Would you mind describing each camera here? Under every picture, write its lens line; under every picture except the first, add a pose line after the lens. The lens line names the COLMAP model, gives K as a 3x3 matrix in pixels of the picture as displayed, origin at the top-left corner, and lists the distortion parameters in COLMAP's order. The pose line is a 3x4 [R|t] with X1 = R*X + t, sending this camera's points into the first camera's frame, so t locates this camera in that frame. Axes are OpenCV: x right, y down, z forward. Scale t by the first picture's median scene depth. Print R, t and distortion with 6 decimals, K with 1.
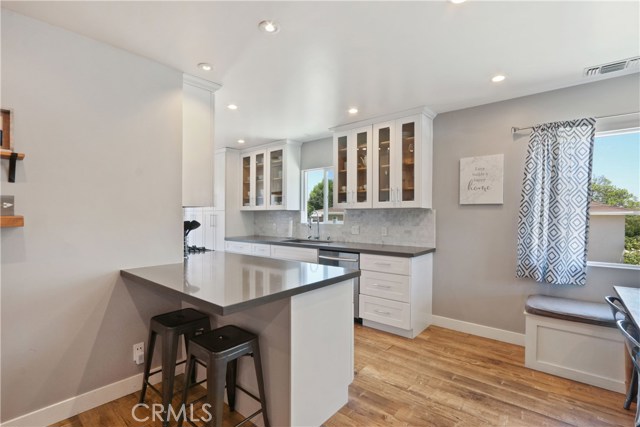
lens RADIAL K [[294.6, 0, 322.1], [0, 294.6, 218.6], [0, 0, 1]] dist [-0.013449, -0.000084]
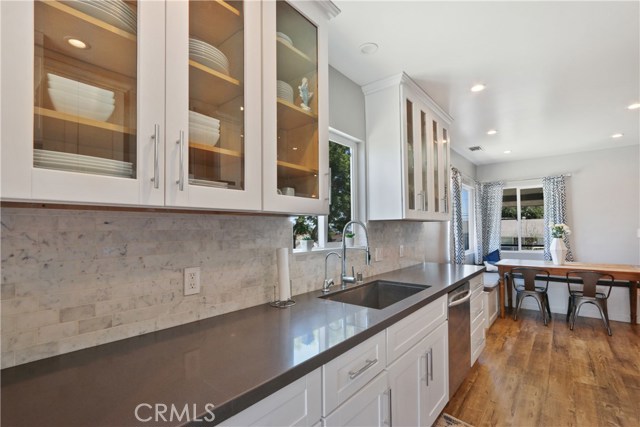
lens RADIAL K [[294.6, 0, 318.8], [0, 294.6, 224.0], [0, 0, 1]] dist [-0.013449, -0.000084]
pose [[0.013104, 0.003611, 0.999908, -0.952719], [0.011769, 0.999924, -0.003766, -0.046481], [-0.999845, 0.011818, 0.013061, 2.088568]]
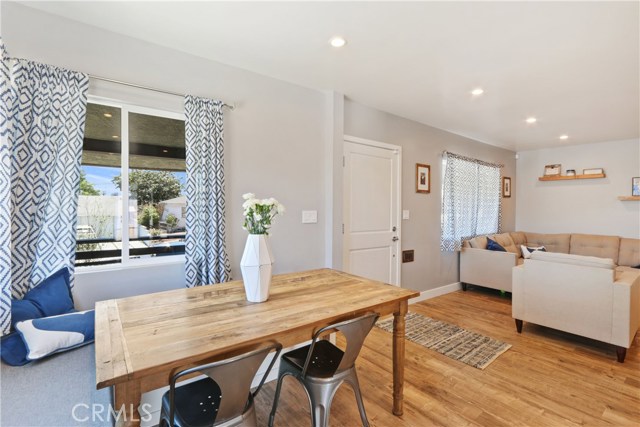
lens RADIAL K [[294.6, 0, 323.1], [0, 294.6, 208.9], [0, 0, 1]] dist [-0.013449, -0.000084]
pose [[-0.975573, -0.024578, 0.218296, 0.598979], [-0.021936, 0.999654, 0.014517, -0.025342], [-0.218577, 0.009374, -0.975775, 1.290795]]
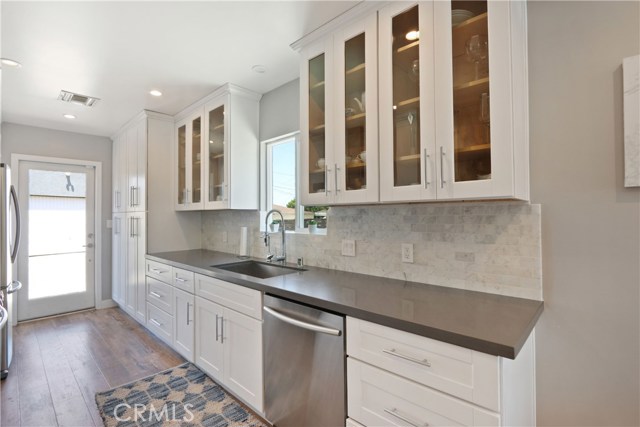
lens RADIAL K [[294.6, 0, 313.5], [0, 294.6, 212.0], [0, 0, 1]] dist [-0.013449, -0.000084]
pose [[0.995802, -0.008805, -0.091111, 0.107054], [0.006567, 0.999670, -0.024835, -0.010313], [0.091300, 0.024132, 0.995531, 0.528125]]
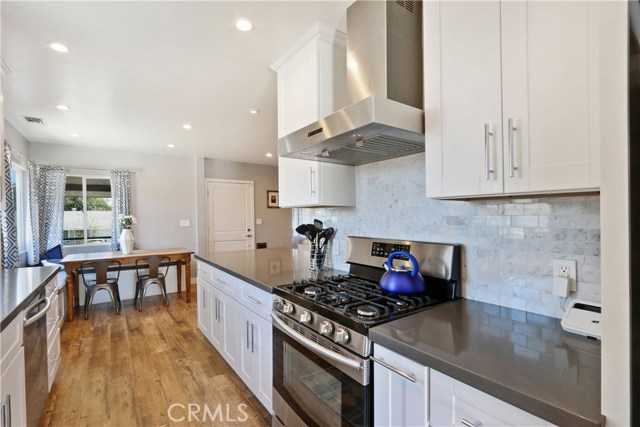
lens RADIAL K [[294.6, 0, 317.1], [0, 294.6, 219.2], [0, 0, 1]] dist [-0.013449, -0.000084]
pose [[-0.963027, -0.005667, 0.269346, -0.852078], [-0.001628, 0.999883, 0.015218, -0.043974], [-0.269401, 0.014217, -0.962923, 2.155332]]
